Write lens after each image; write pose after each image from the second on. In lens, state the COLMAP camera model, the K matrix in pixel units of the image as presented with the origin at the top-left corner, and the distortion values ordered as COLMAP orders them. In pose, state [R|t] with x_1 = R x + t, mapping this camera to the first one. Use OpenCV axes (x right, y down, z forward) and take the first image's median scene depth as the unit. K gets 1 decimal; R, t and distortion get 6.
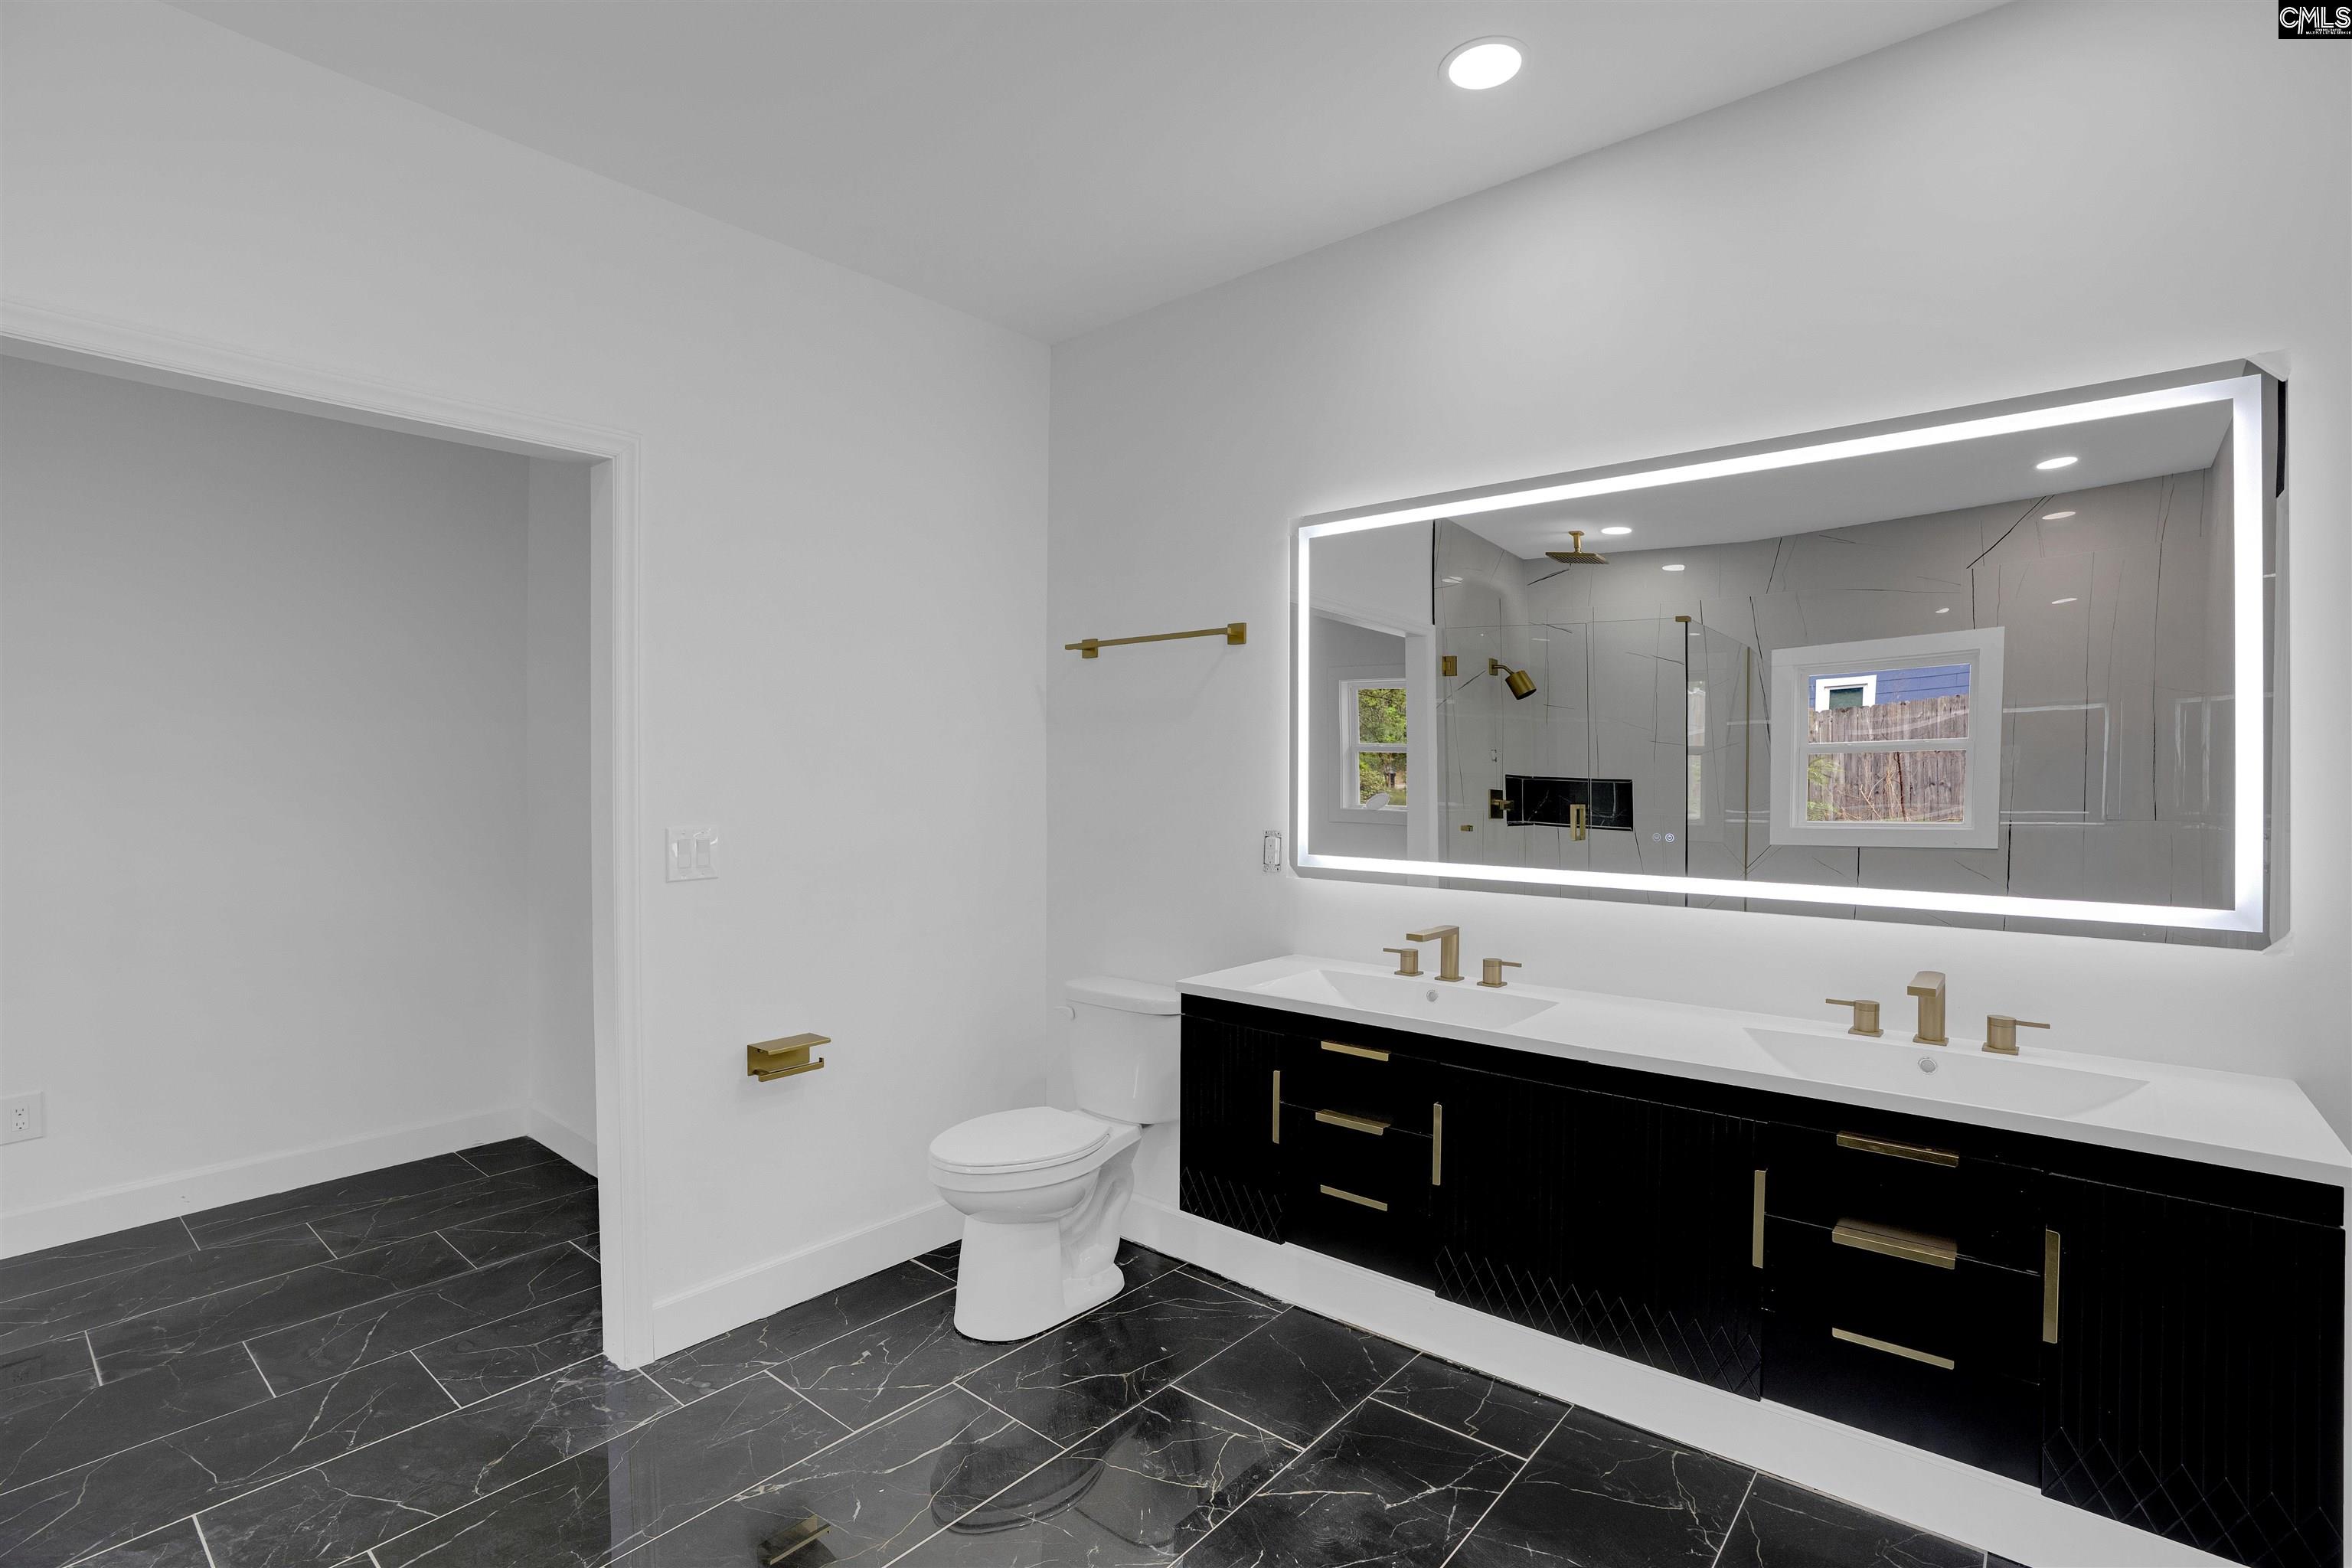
lens RADIAL K [[1082.1, 0, 1185.5], [0, 1082.1, 773.1], [0, 0, 1]] dist [-0.062082, 0.021289]
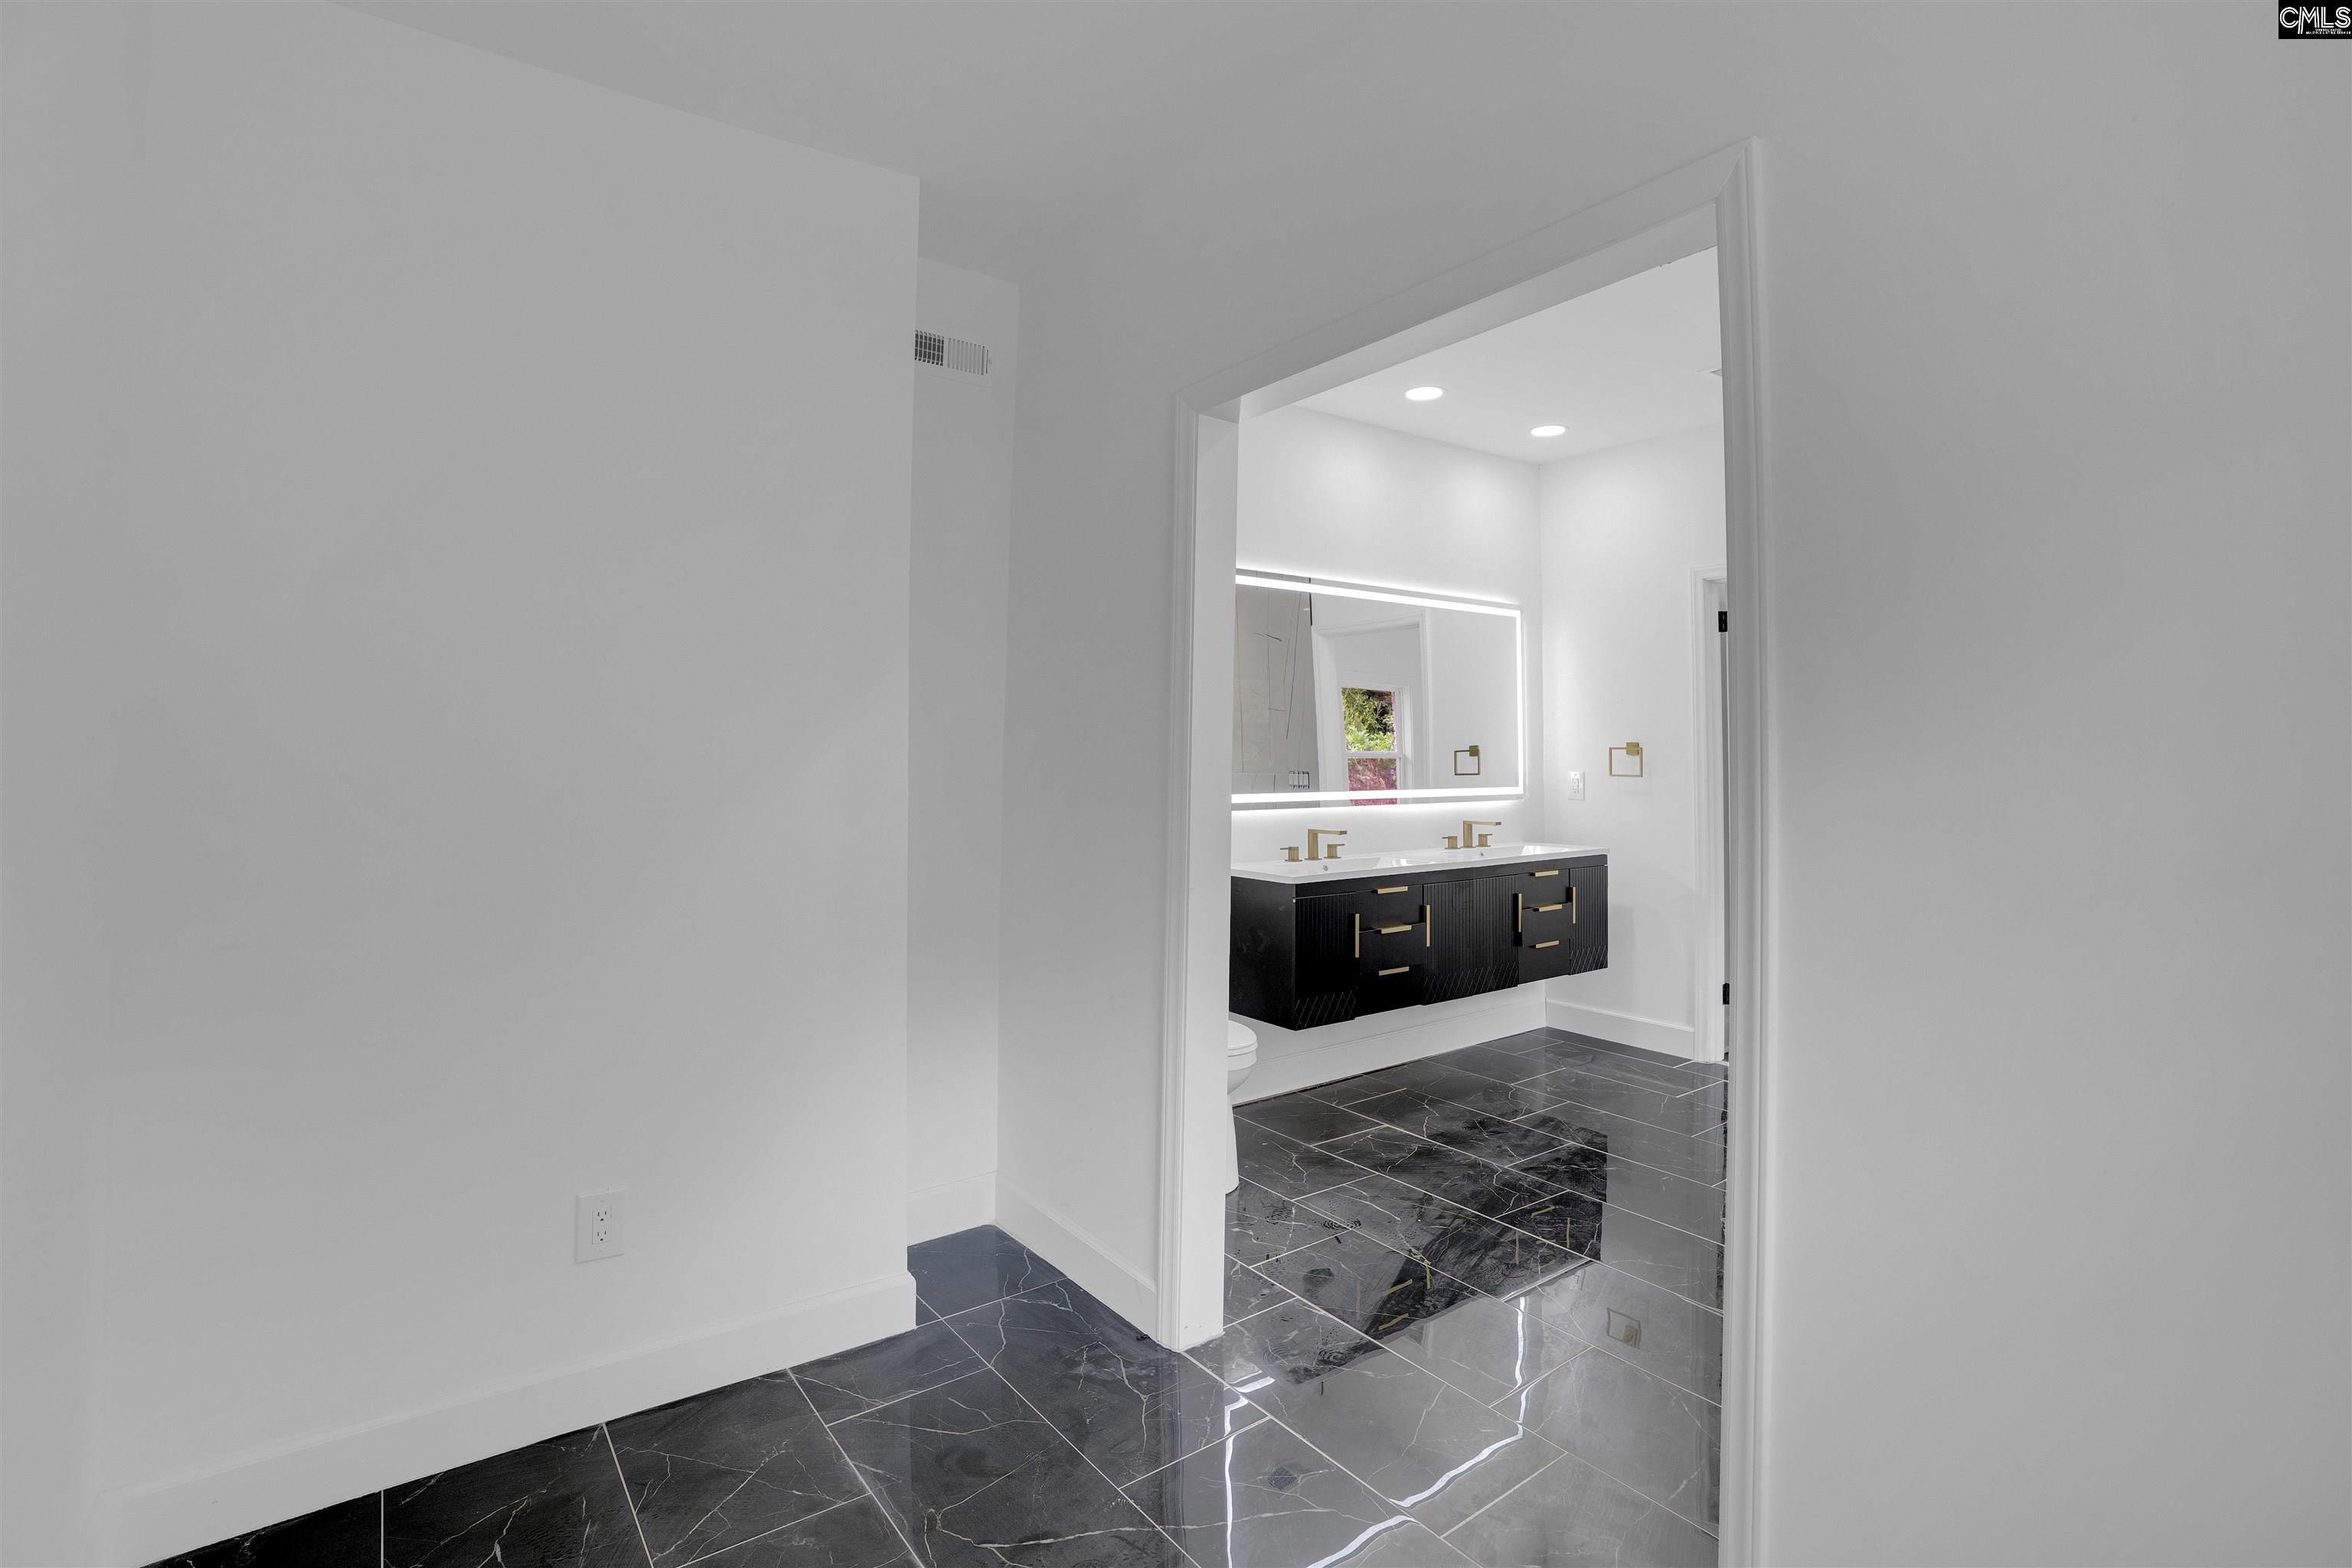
lens RADIAL K [[1082.1, 0, 1185.5], [0, 1082.1, 773.1], [0, 0, 1]] dist [-0.062082, 0.021289]
pose [[0.252514, -0.012109, 0.967517, -1.545587], [0.005691, 0.999923, 0.011030, 0.036625], [-0.967576, 0.002721, 0.252564, 0.807085]]
